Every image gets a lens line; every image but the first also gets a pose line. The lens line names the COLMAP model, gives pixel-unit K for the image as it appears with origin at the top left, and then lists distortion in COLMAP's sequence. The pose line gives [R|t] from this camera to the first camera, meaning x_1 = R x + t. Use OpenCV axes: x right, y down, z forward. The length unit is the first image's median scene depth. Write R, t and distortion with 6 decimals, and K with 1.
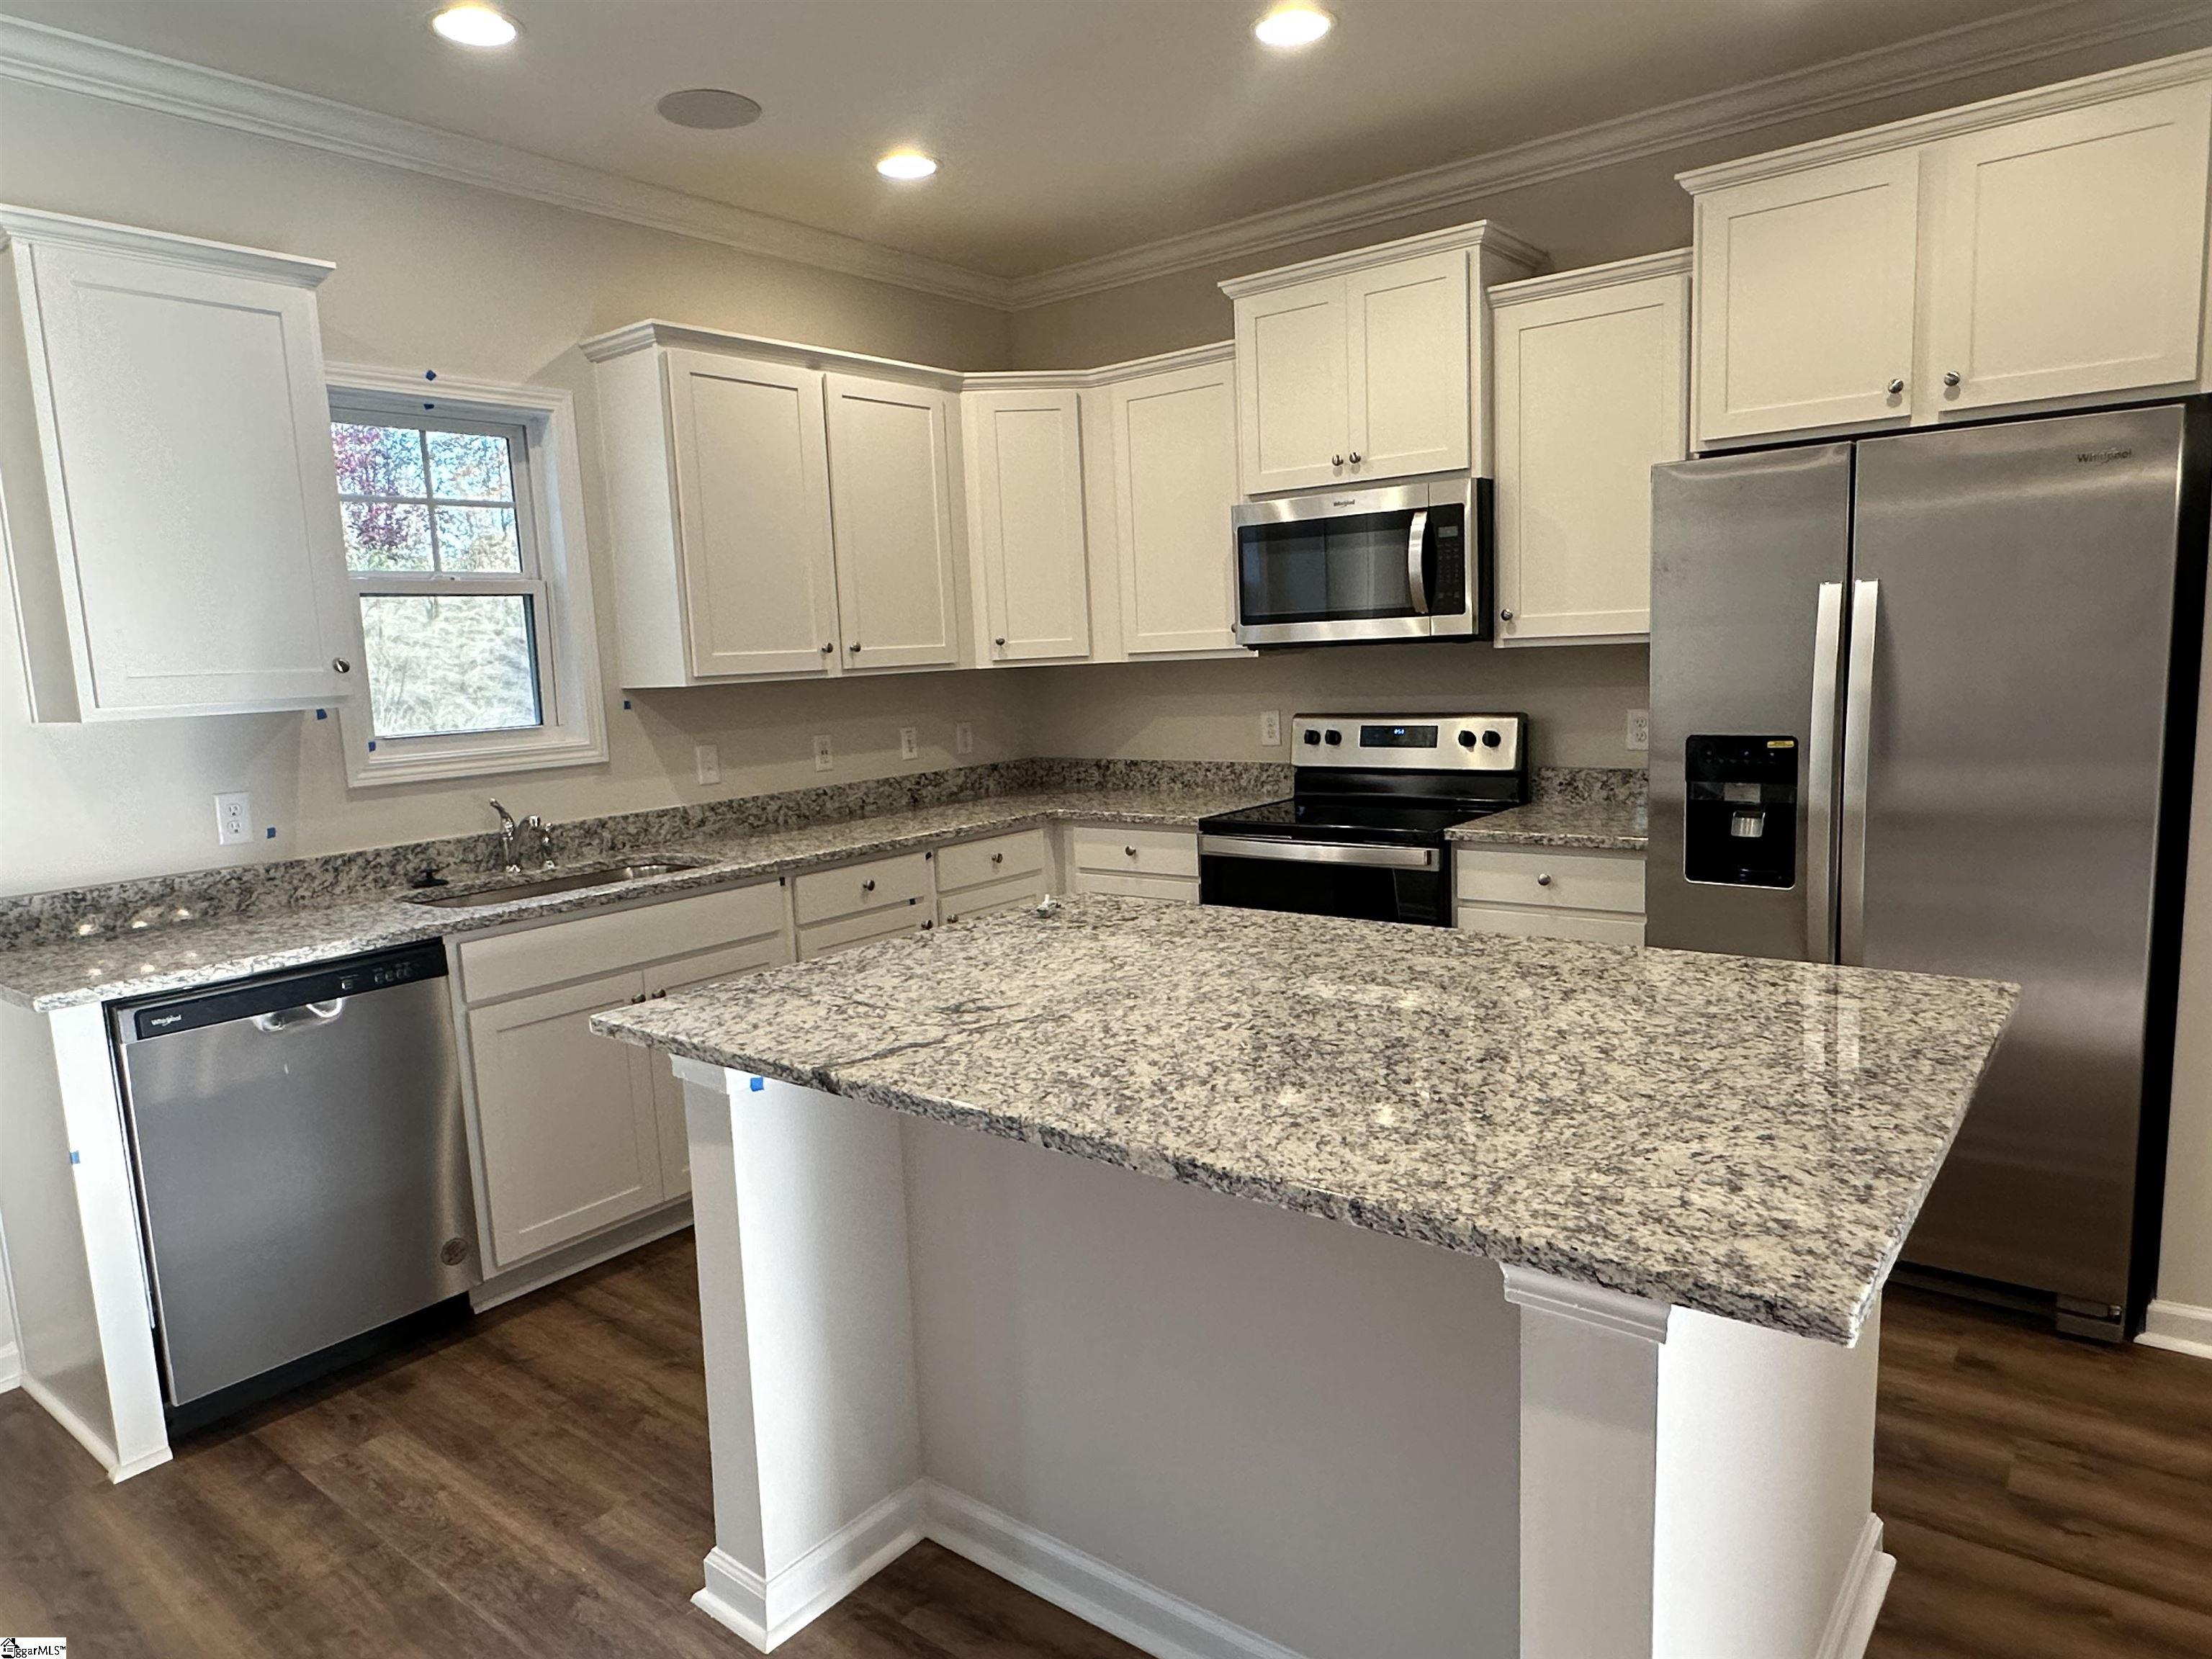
lens RADIAL K [[1379.7, 0, 1106.0], [0, 1379.7, 829.5], [0, 0, 1]] dist [-0.000328, 0.001567]
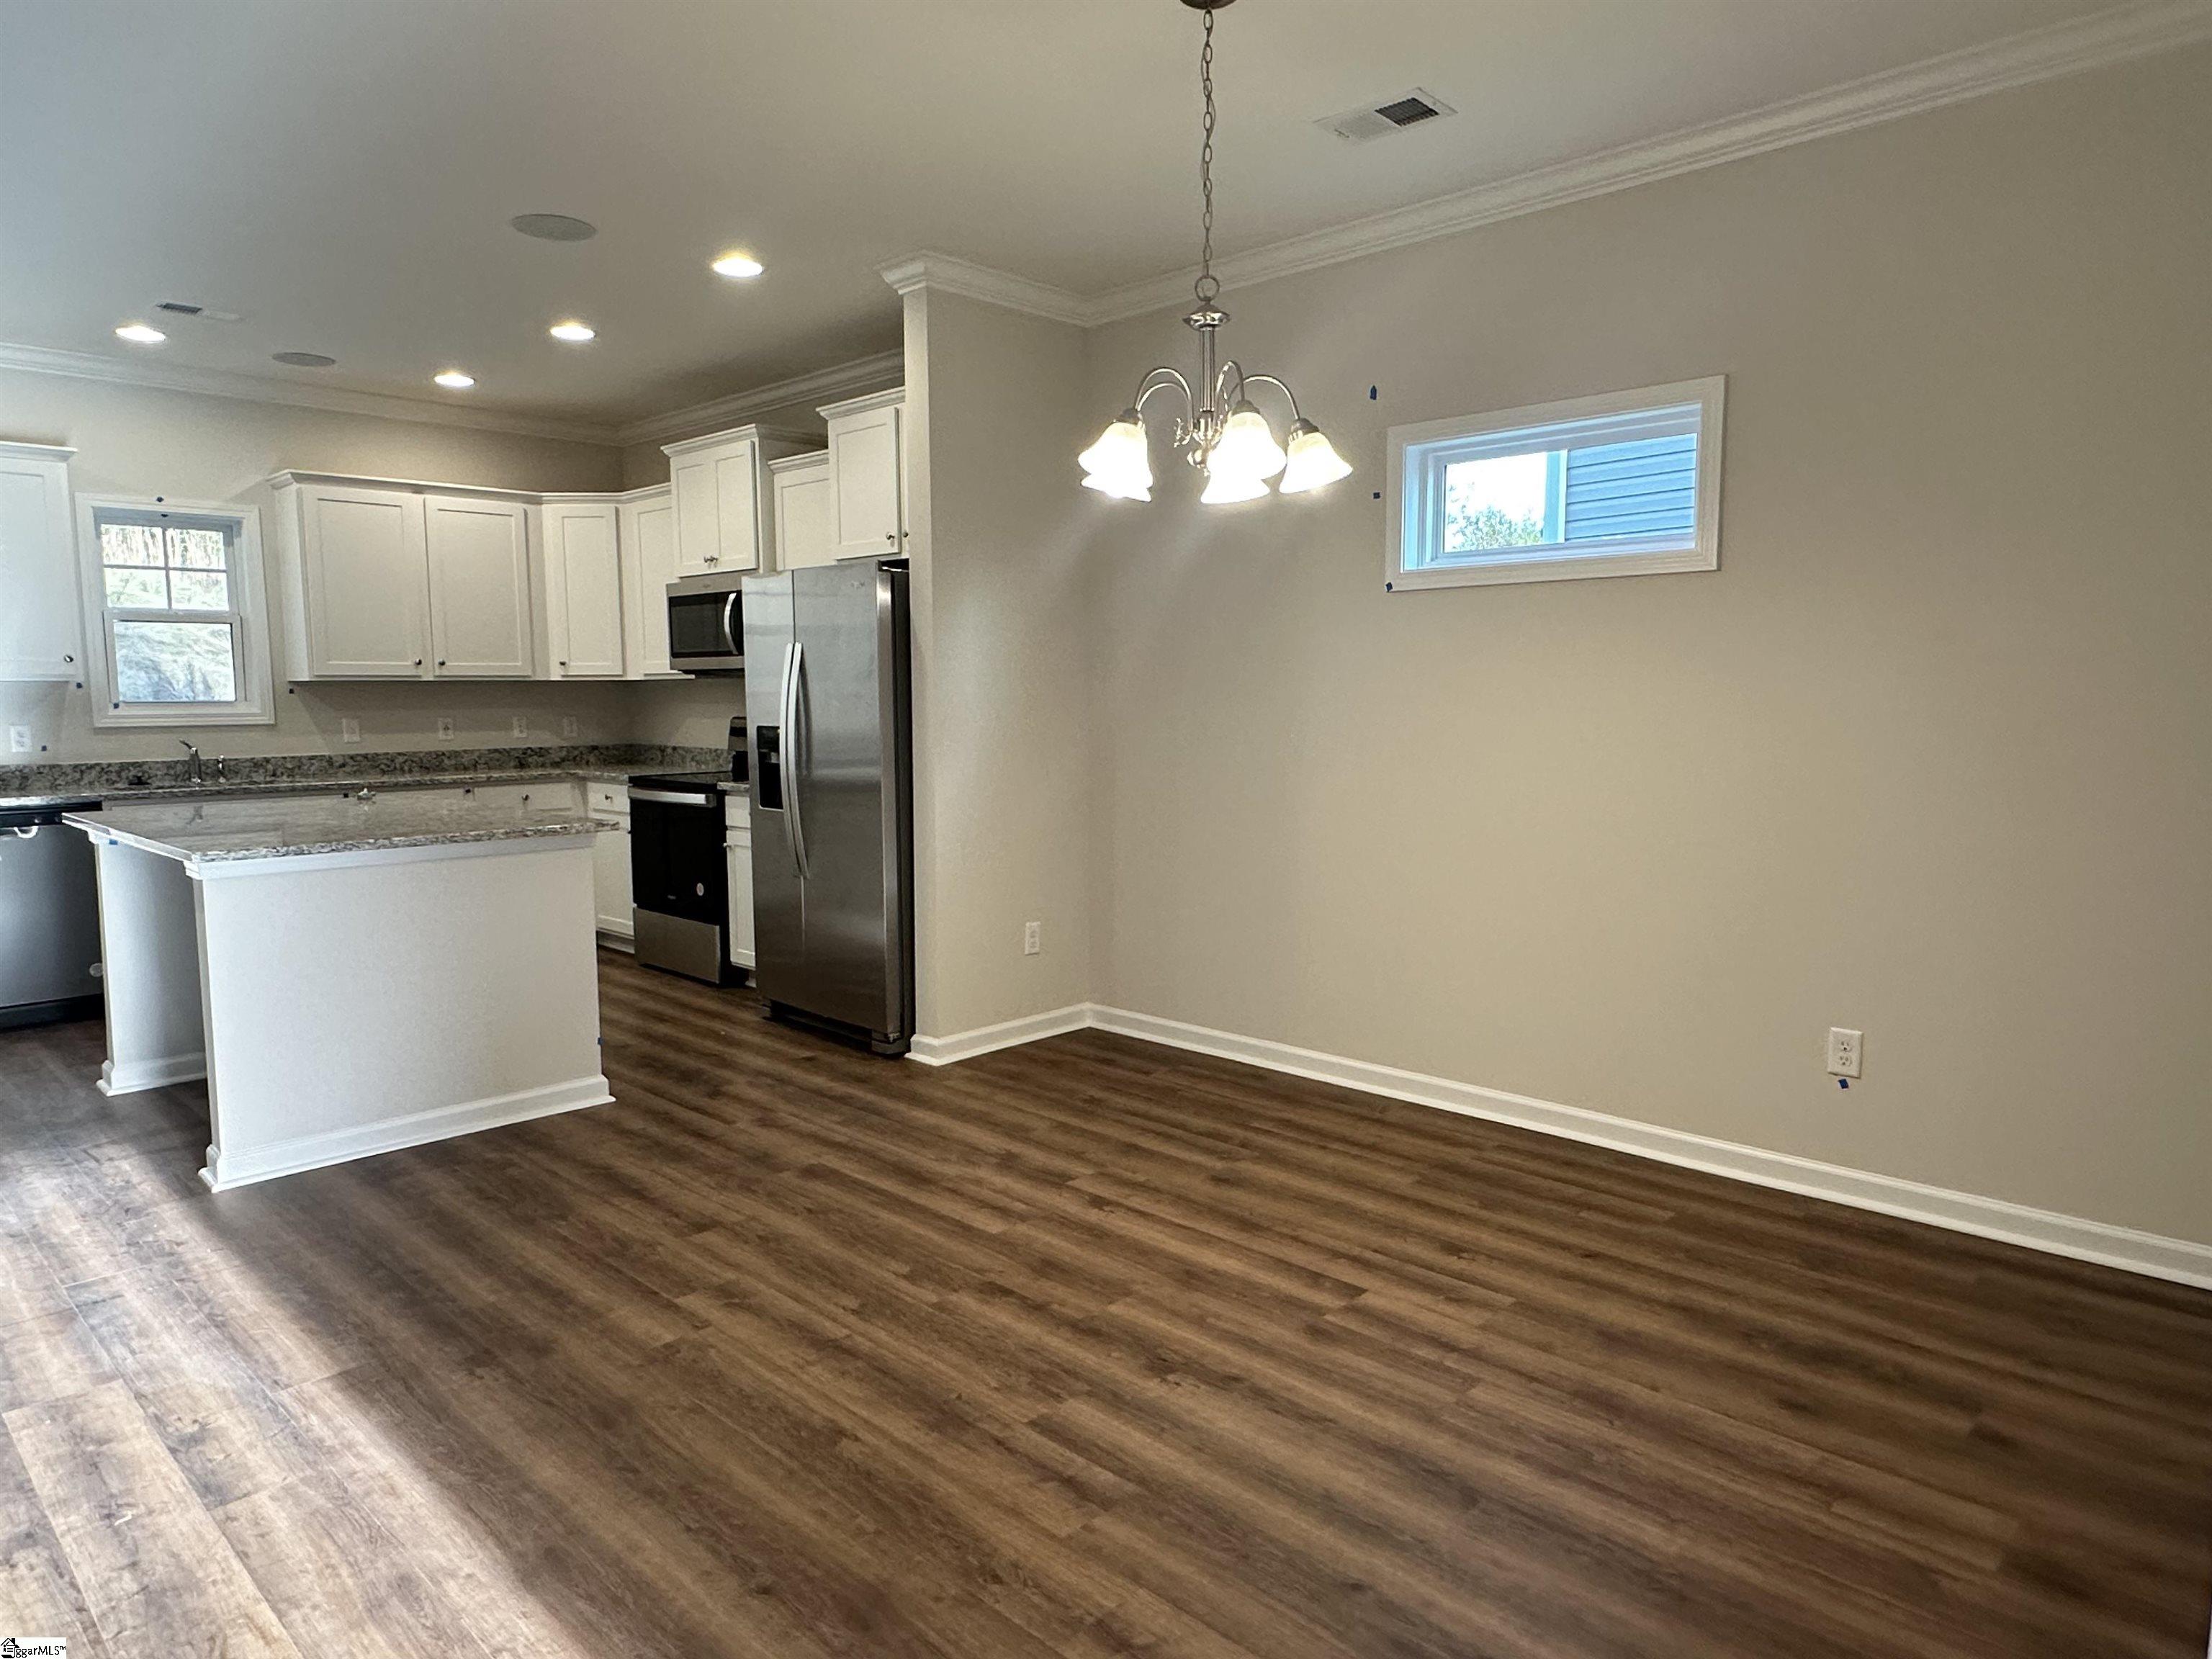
lens RADIAL K [[1379.7, 0, 1106.0], [0, 1379.7, 829.5], [0, 0, 1]] dist [-0.000328, 0.001567]
pose [[0.994186, 0.050020, -0.095355, 0.841599], [-0.052555, 0.998323, -0.024263, 0.069093], [0.093982, 0.029134, 0.995148, -0.593795]]
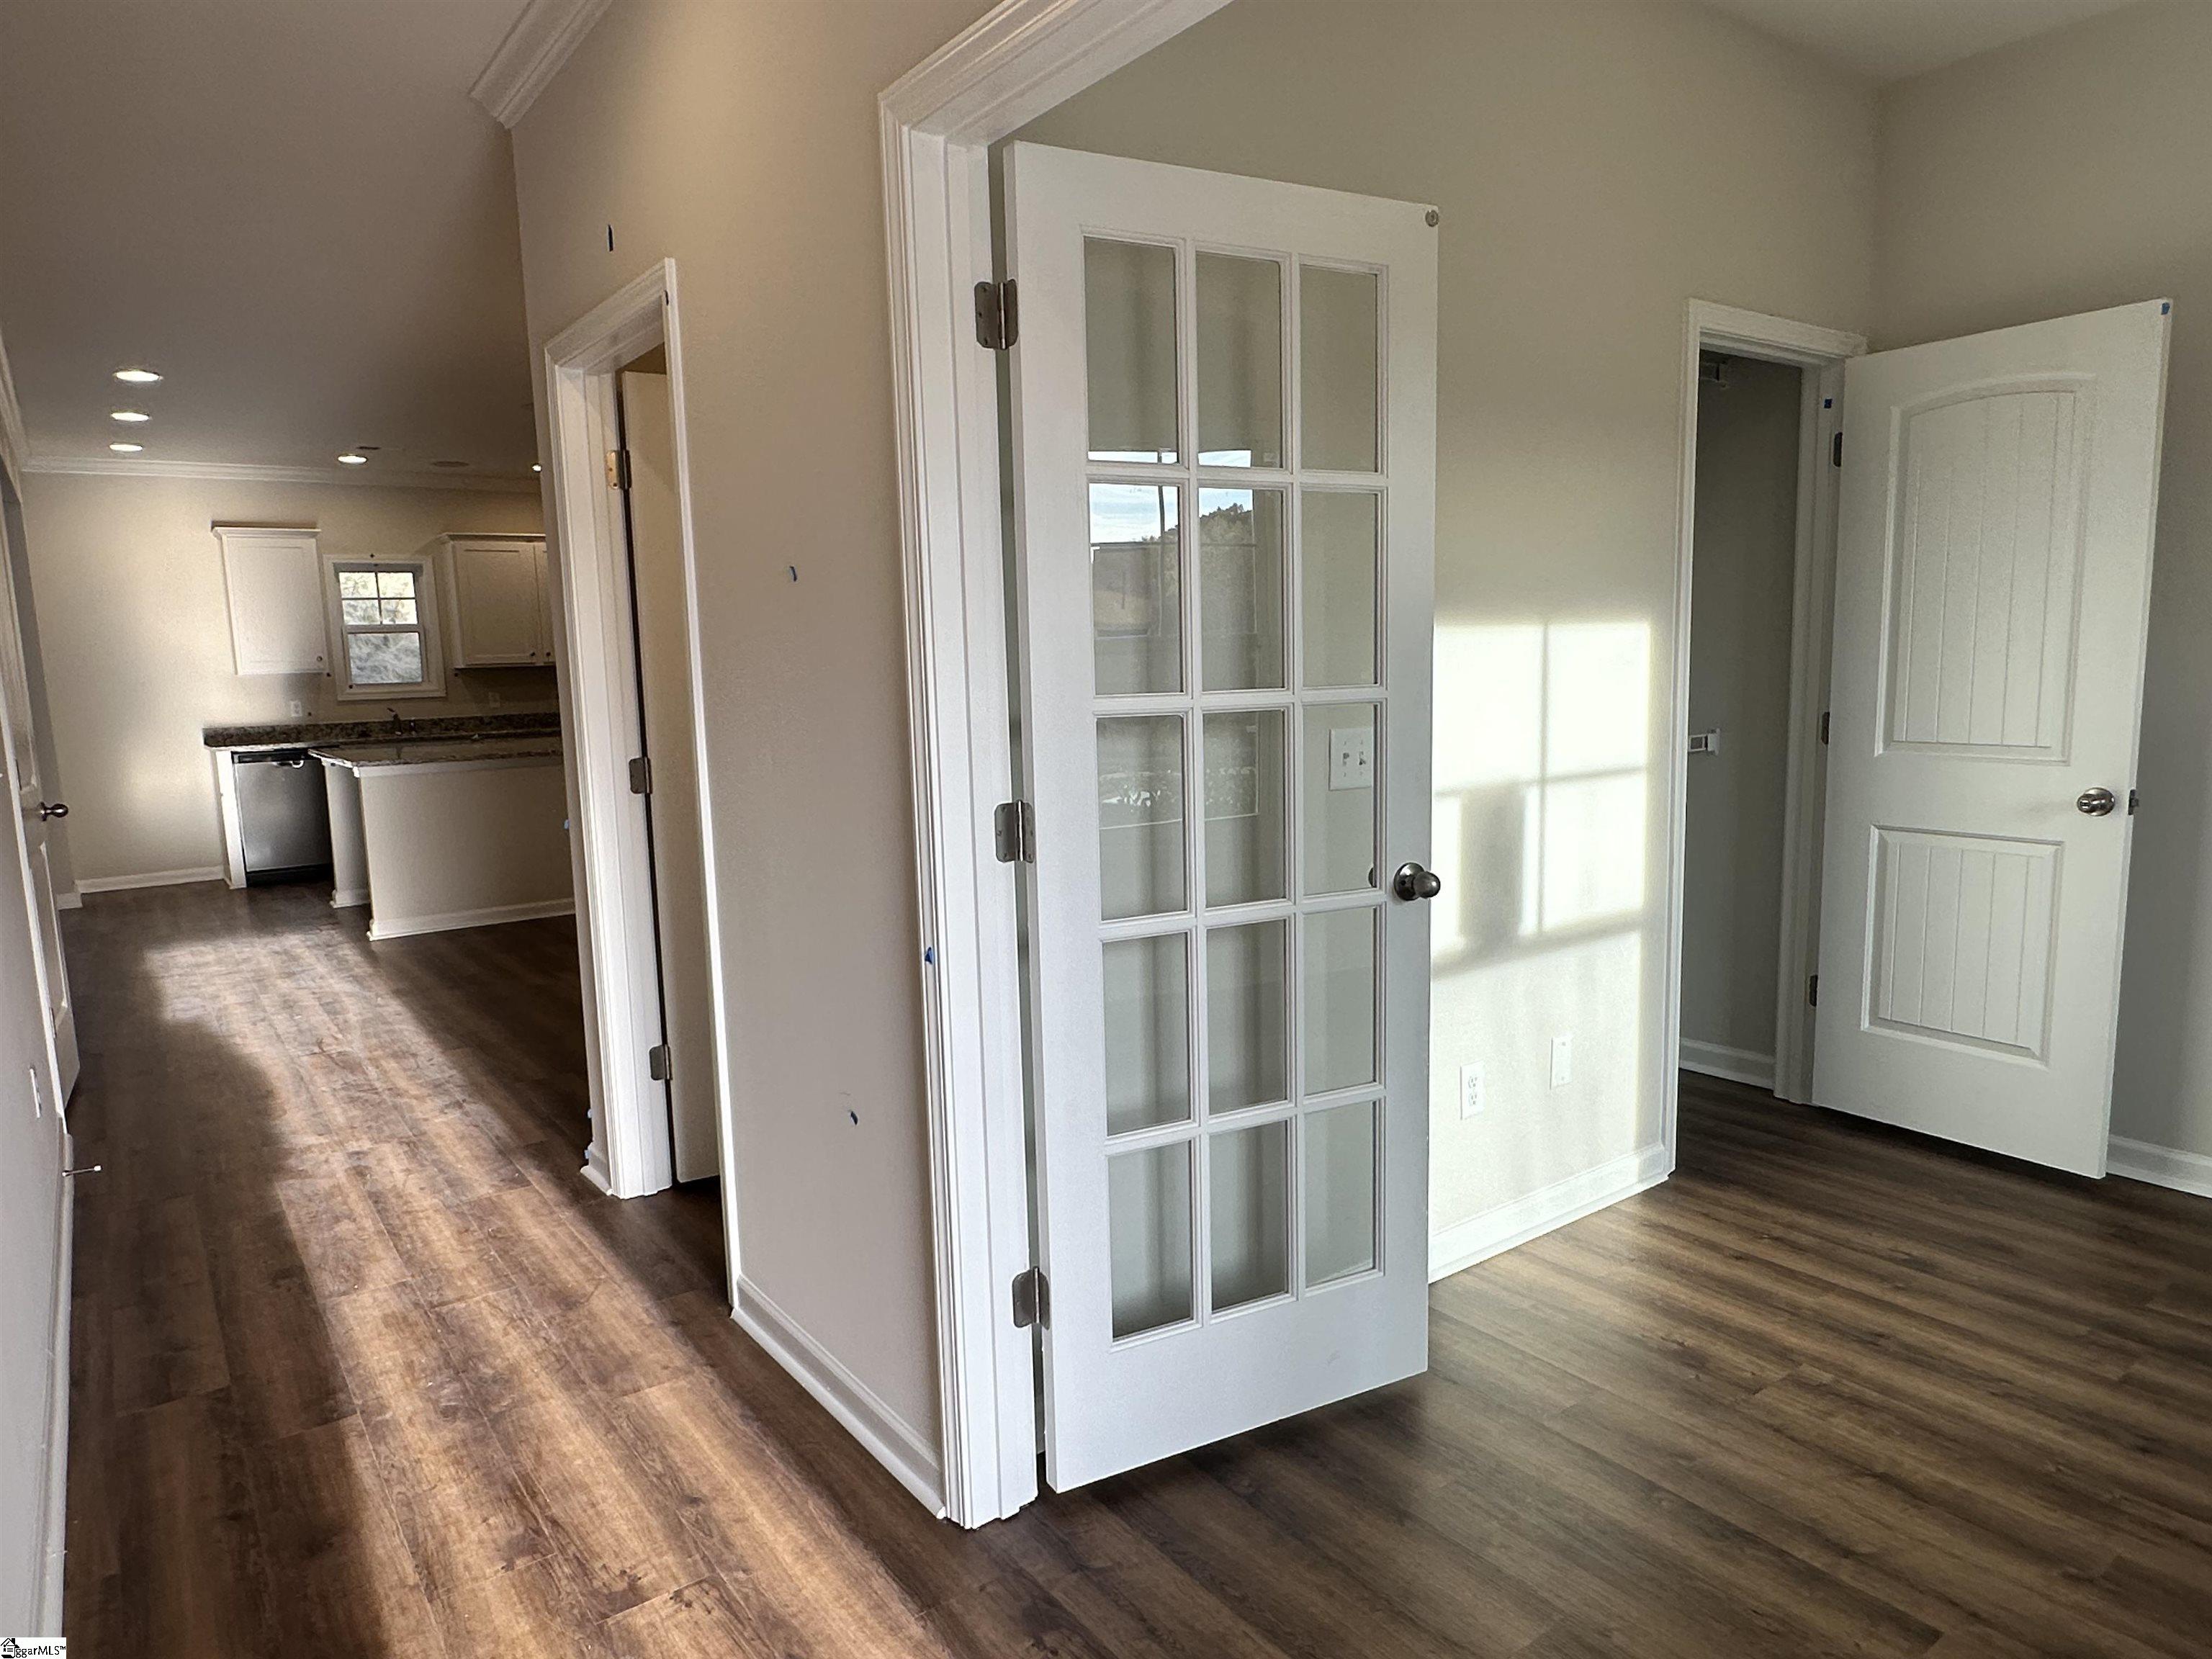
lens RADIAL K [[1379.7, 0, 1106.0], [0, 1379.7, 829.5], [0, 0, 1]] dist [-0.000328, 0.001567]
pose [[0.964710, 0.051775, -0.258176, 1.574544], [-0.049629, 0.998658, 0.014828, 0.104634], [0.258597, -0.001491, 0.965984, -1.228321]]
